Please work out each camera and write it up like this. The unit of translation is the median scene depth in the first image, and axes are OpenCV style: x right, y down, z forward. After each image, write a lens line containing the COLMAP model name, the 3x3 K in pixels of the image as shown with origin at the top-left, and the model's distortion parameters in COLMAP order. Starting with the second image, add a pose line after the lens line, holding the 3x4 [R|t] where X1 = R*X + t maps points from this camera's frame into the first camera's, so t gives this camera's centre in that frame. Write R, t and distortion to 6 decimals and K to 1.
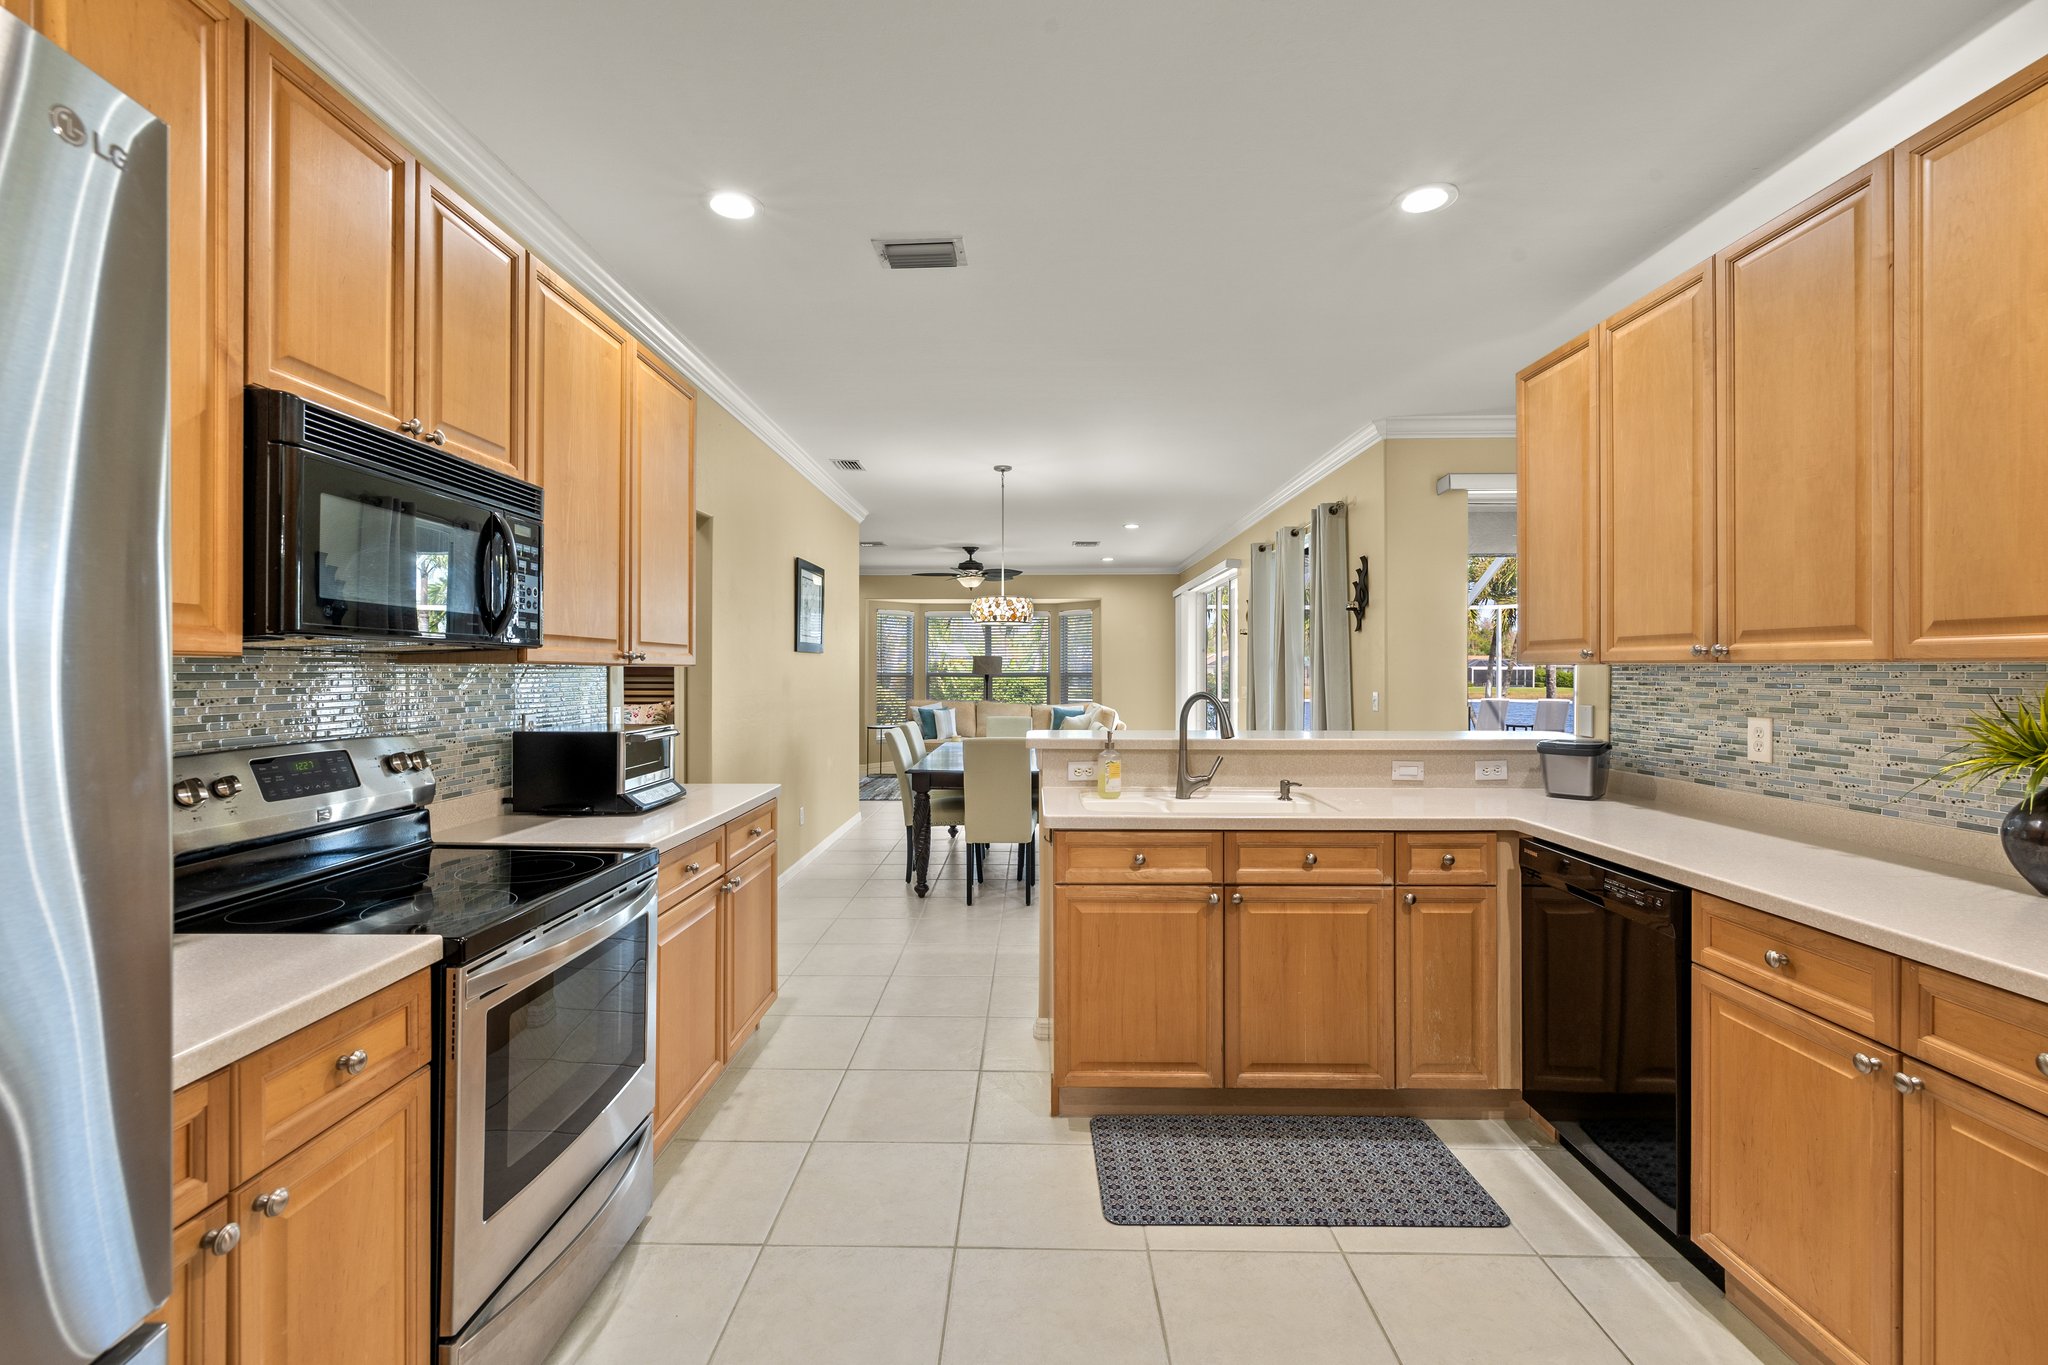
lens RADIAL K [[870.3, 0, 1015.7], [0, 870.3, 670.7], [0, 0, 1]] dist [-0.000243, -0.000117]
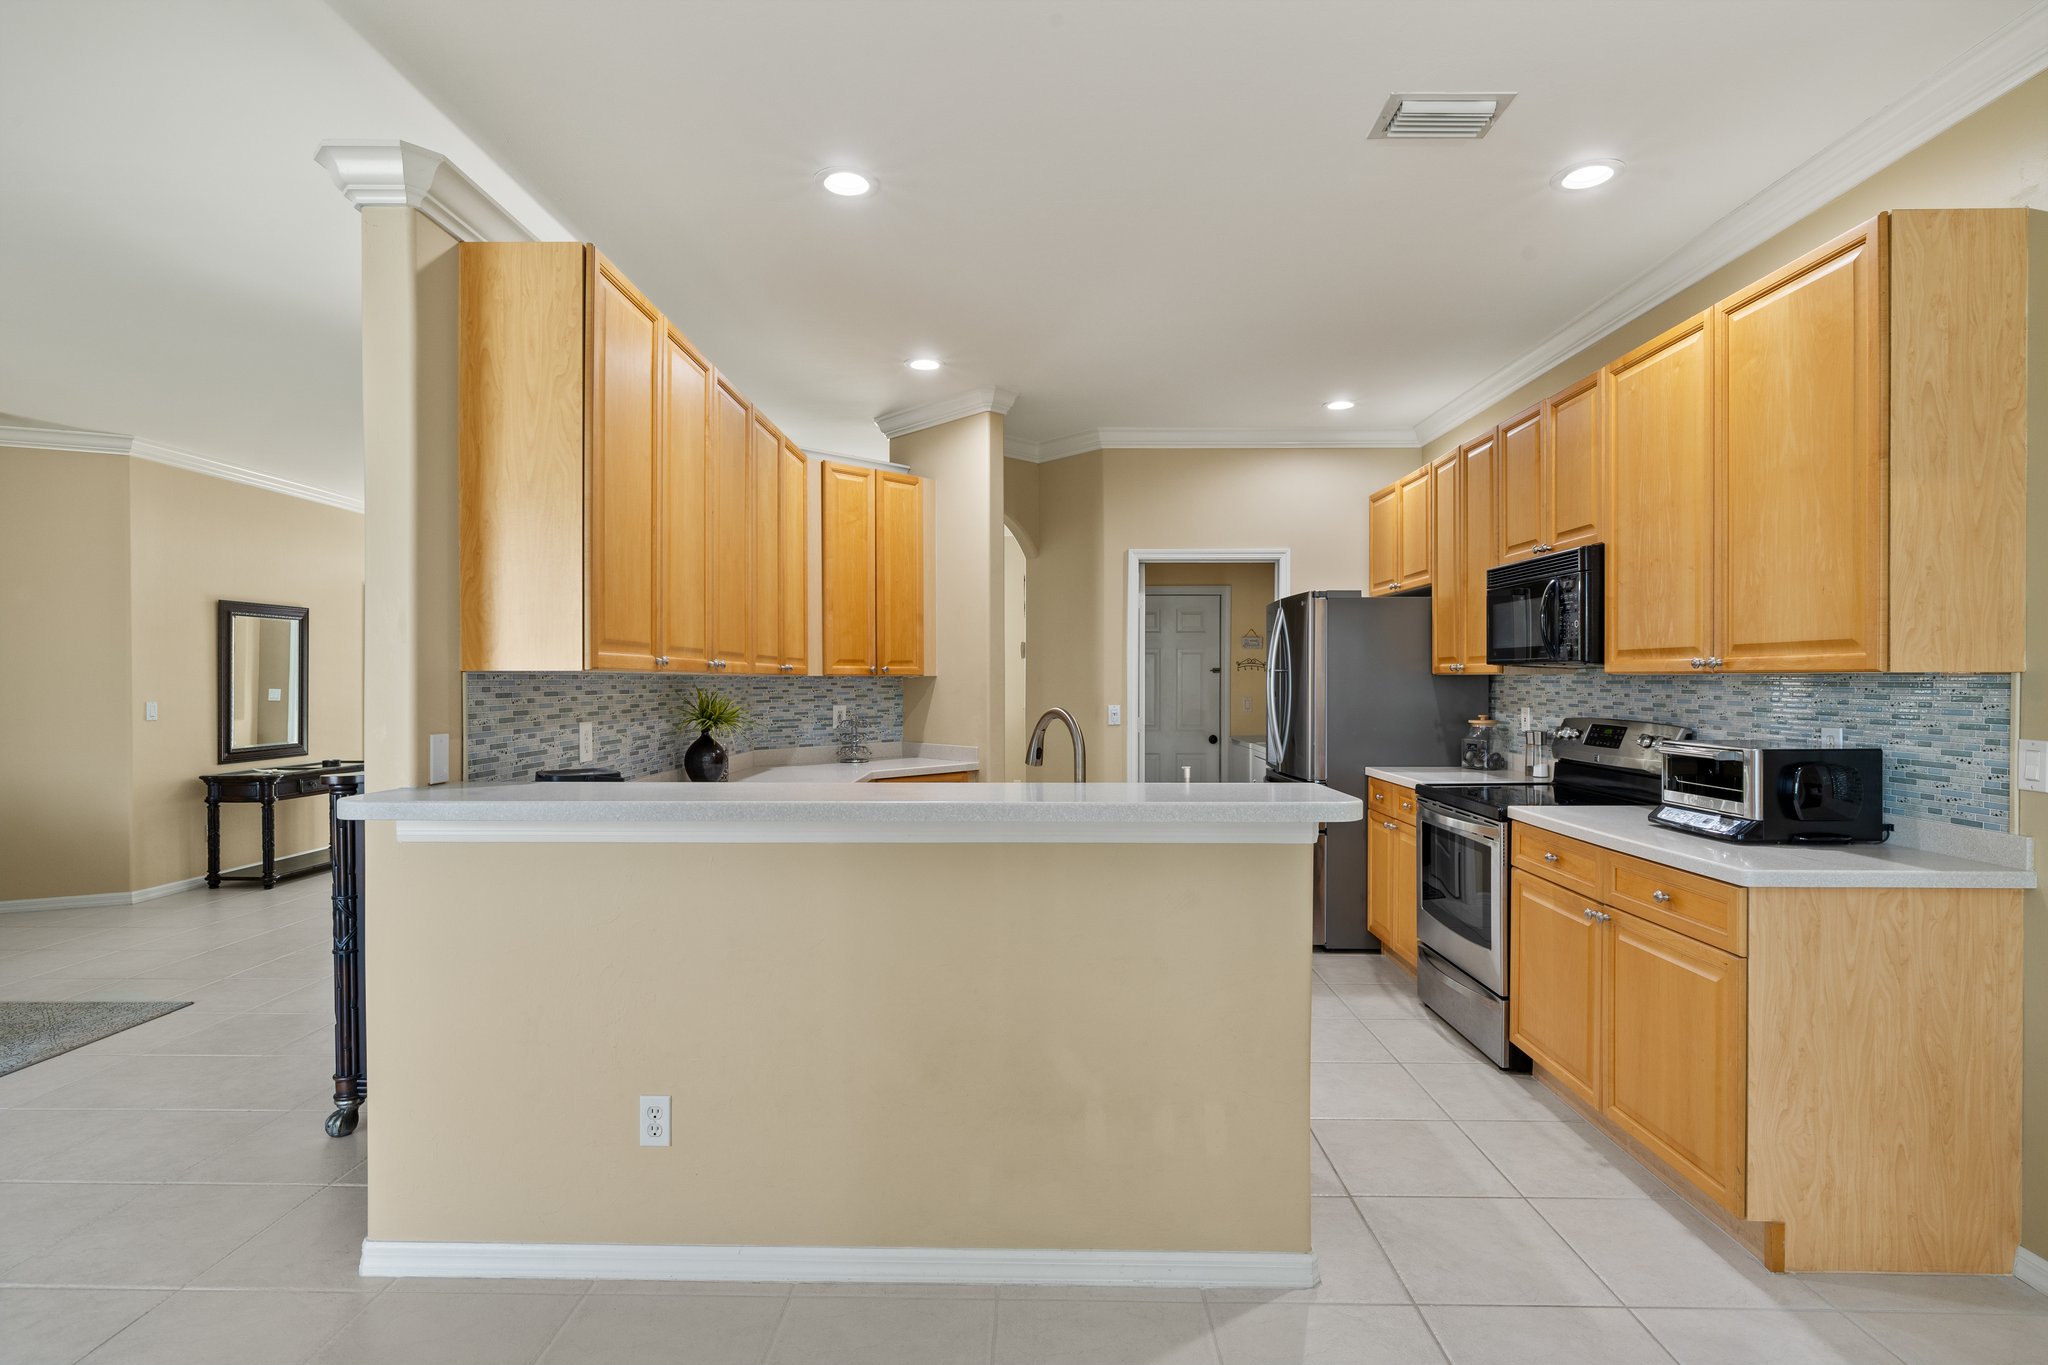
lens RADIAL K [[999.9, 0, 1015.8], [0, 999.9, 677.2], [0, 0, 1]] dist [0.002522, -0.000252]
pose [[-0.999996, 0.000830, 0.002558, 0.312755], [0.000823, 0.999996, -0.002523, -0.000124], [-0.002560, -0.002521, -0.999994, 2.327888]]
